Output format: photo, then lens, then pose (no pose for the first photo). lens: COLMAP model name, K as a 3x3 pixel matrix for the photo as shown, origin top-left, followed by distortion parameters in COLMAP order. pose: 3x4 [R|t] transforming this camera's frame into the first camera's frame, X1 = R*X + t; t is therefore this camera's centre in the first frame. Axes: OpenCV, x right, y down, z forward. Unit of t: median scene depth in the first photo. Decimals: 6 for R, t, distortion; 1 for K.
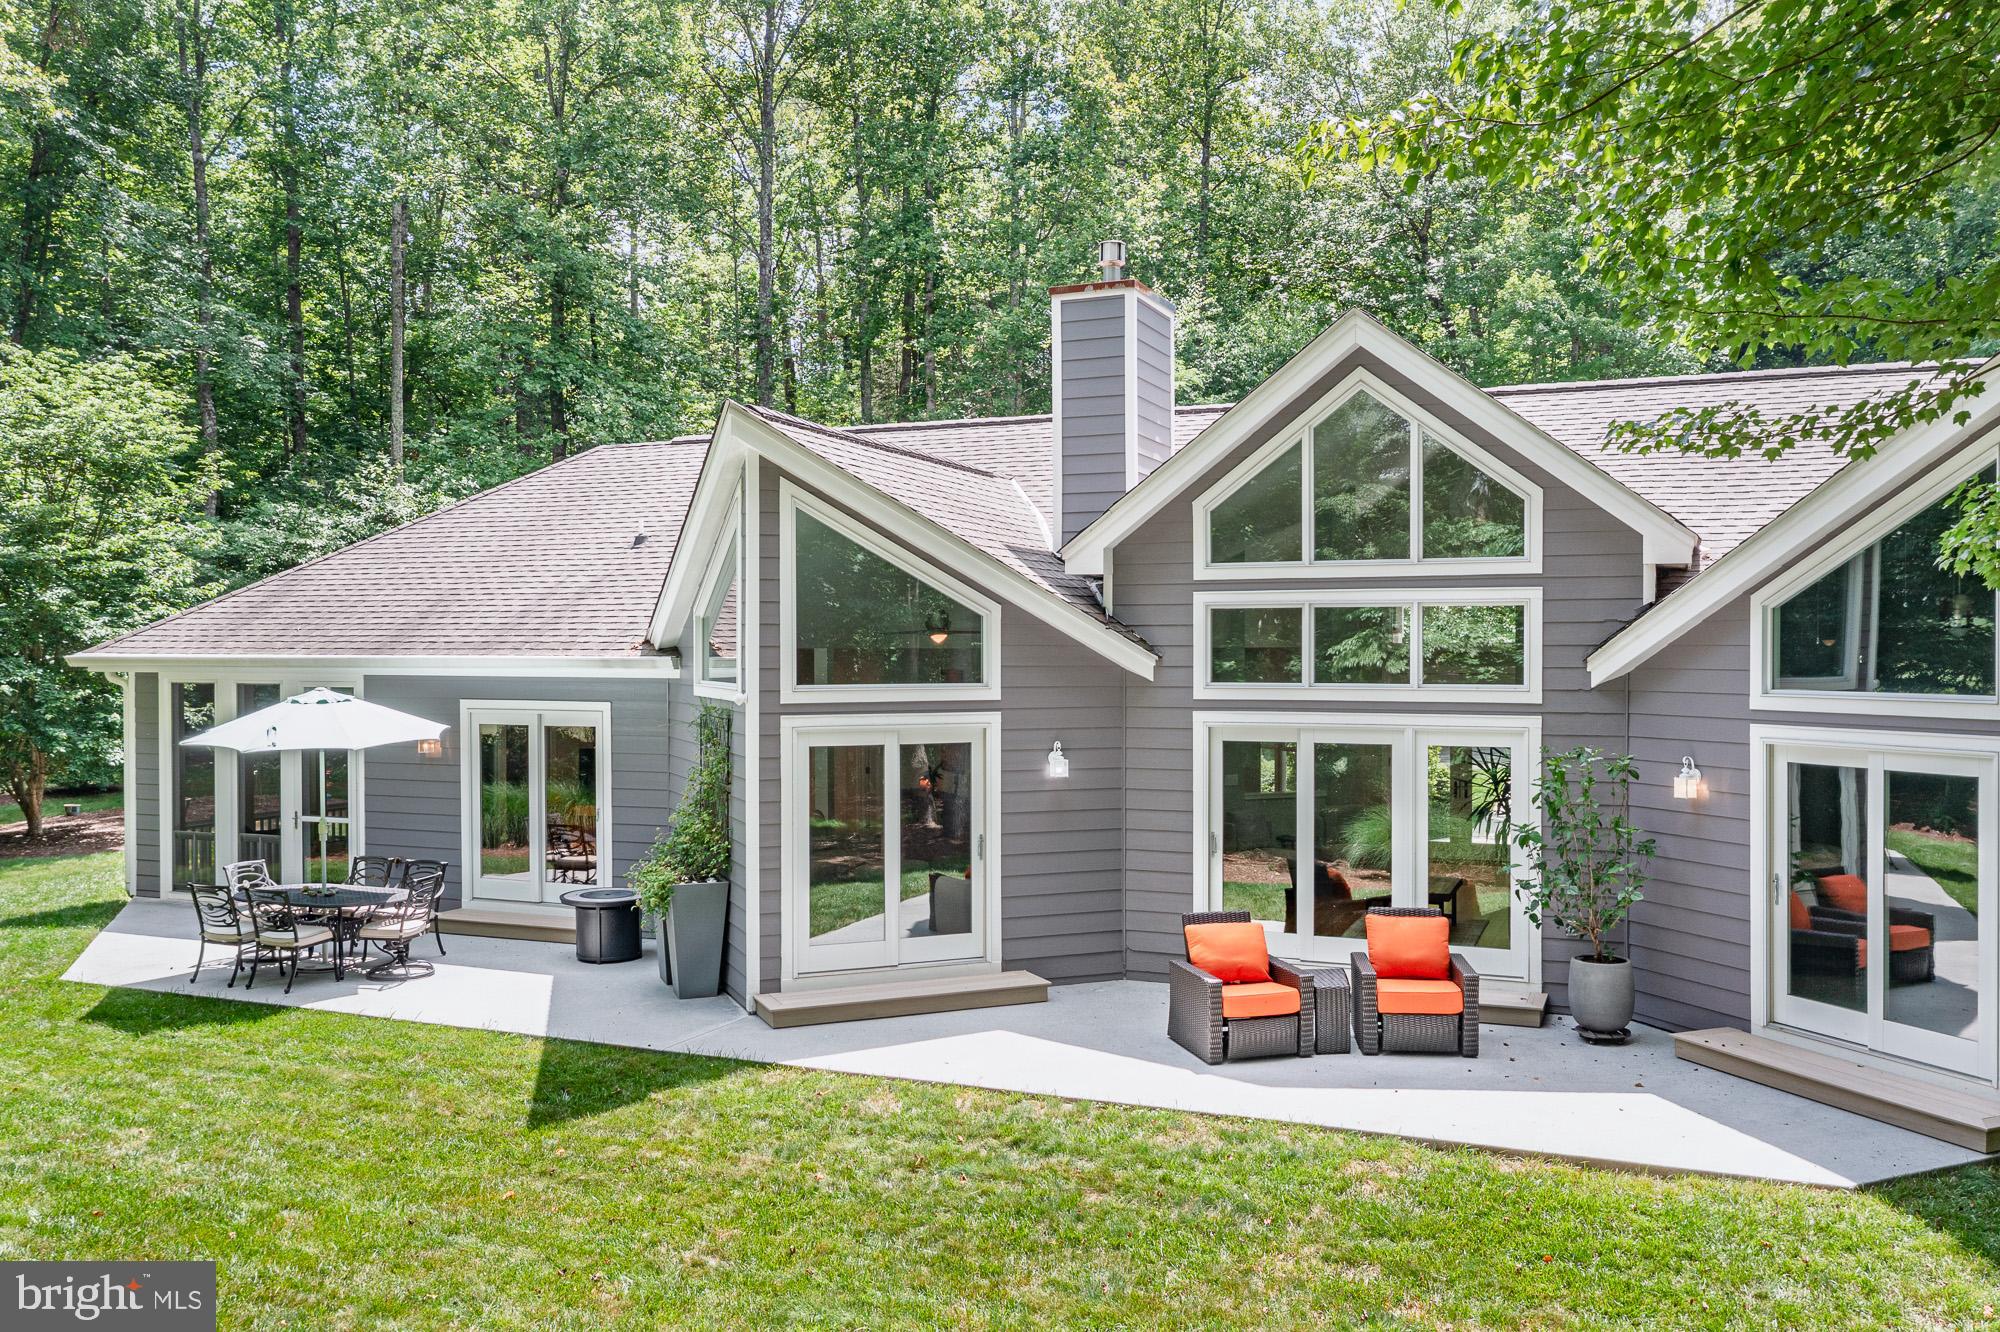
lens RADIAL K [[1604.2, 0, 1006.1], [0, 1604.2, 657.1], [0, 0, 1]] dist [0.003114, 0.002623]
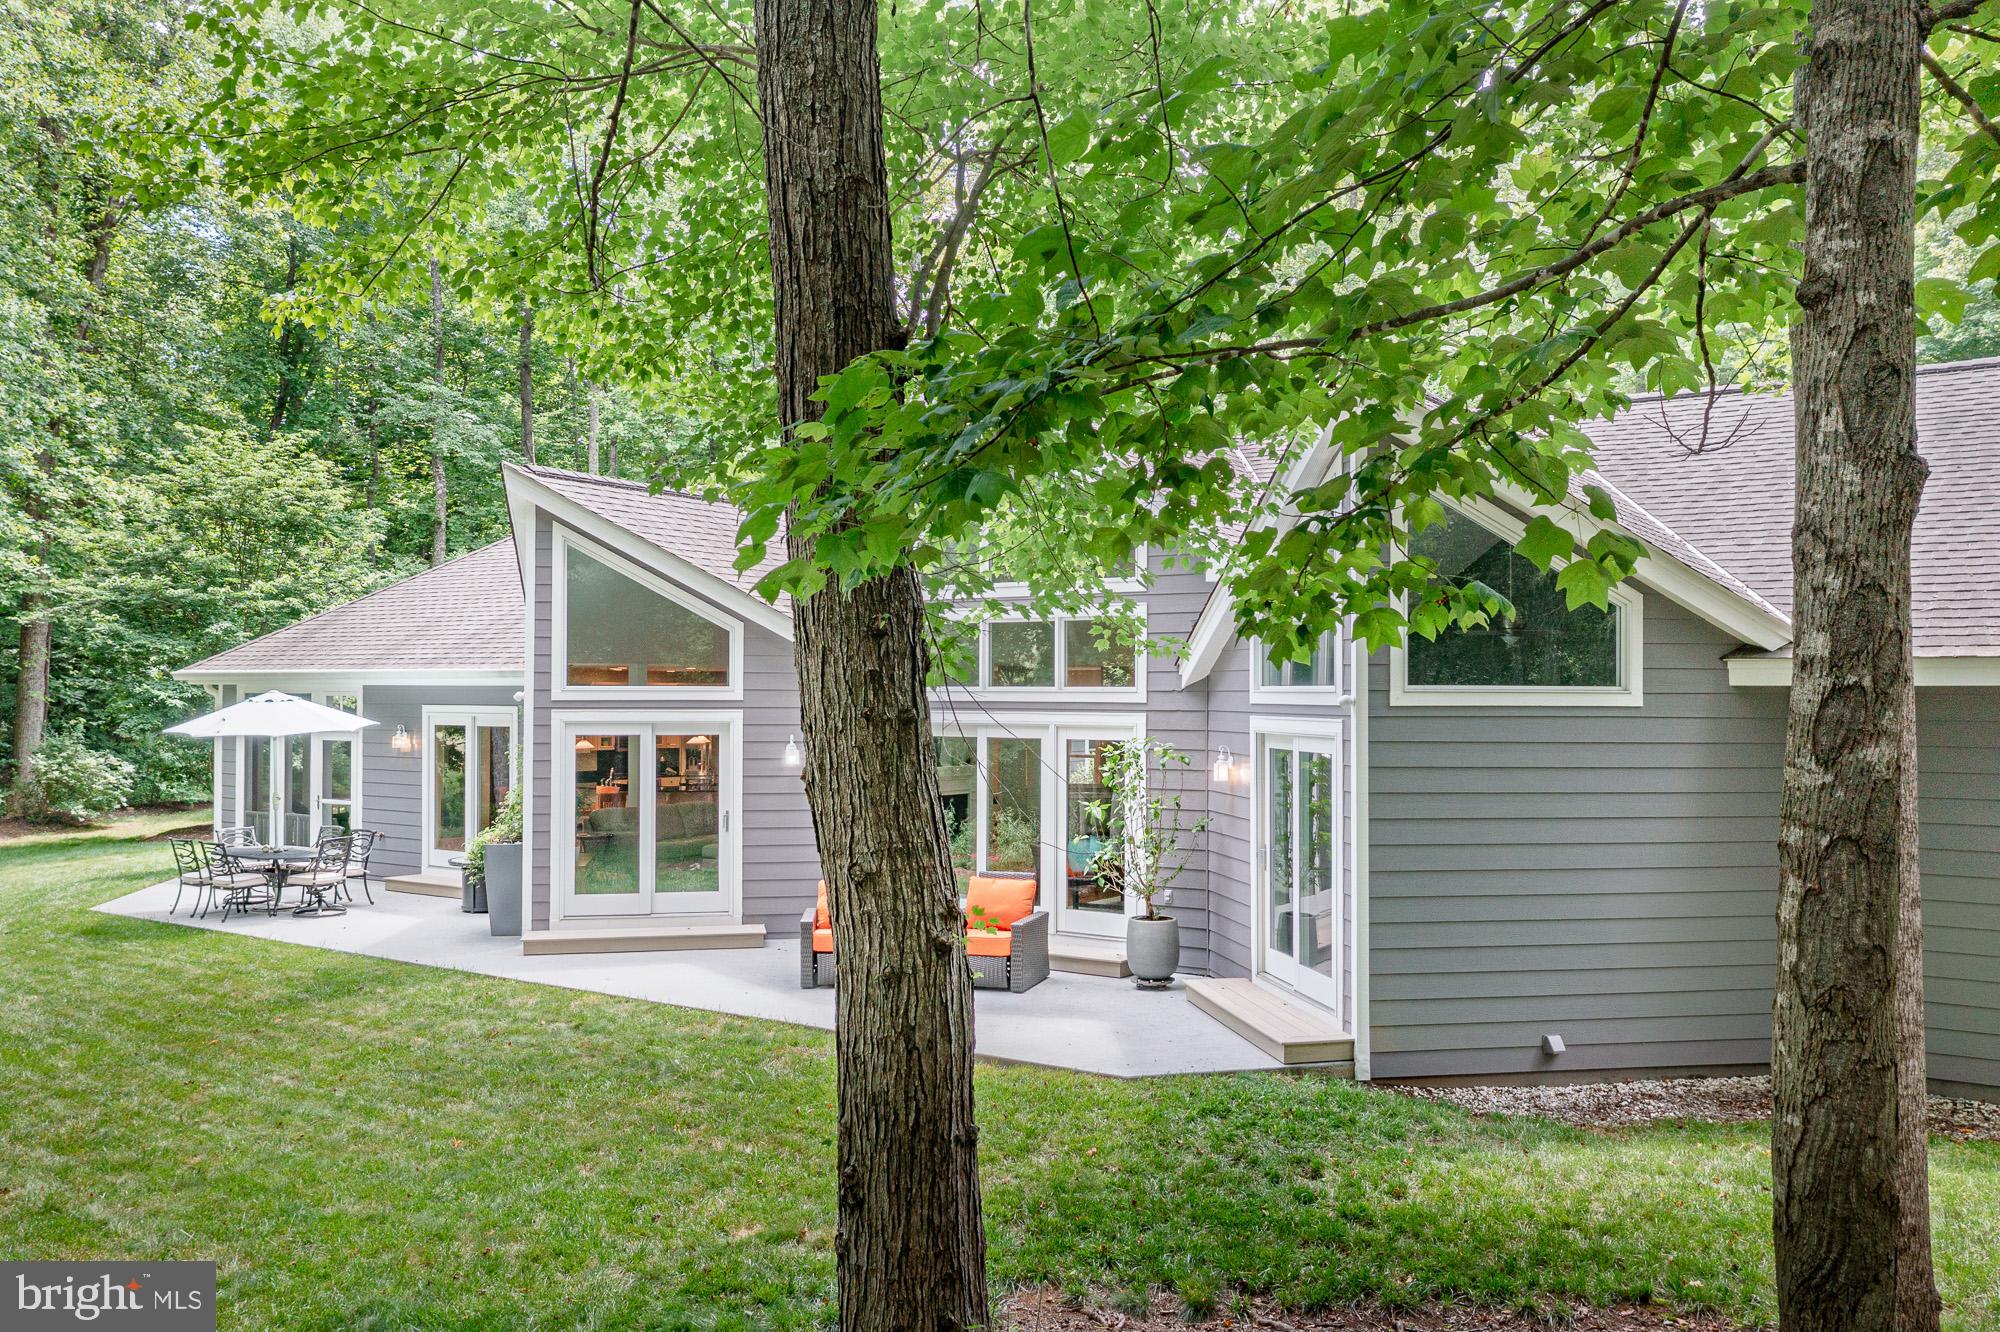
lens RADIAL K [[1604.2, 0, 1006.1], [0, 1604.2, 657.1], [0, 0, 1]] dist [0.003114, 0.002623]
pose [[0.978808, -0.000614, -0.204779, 0.468854], [-0.005234, 0.999594, -0.028015, 0.028752], [0.204713, 0.028493, 0.978407, -0.161872]]
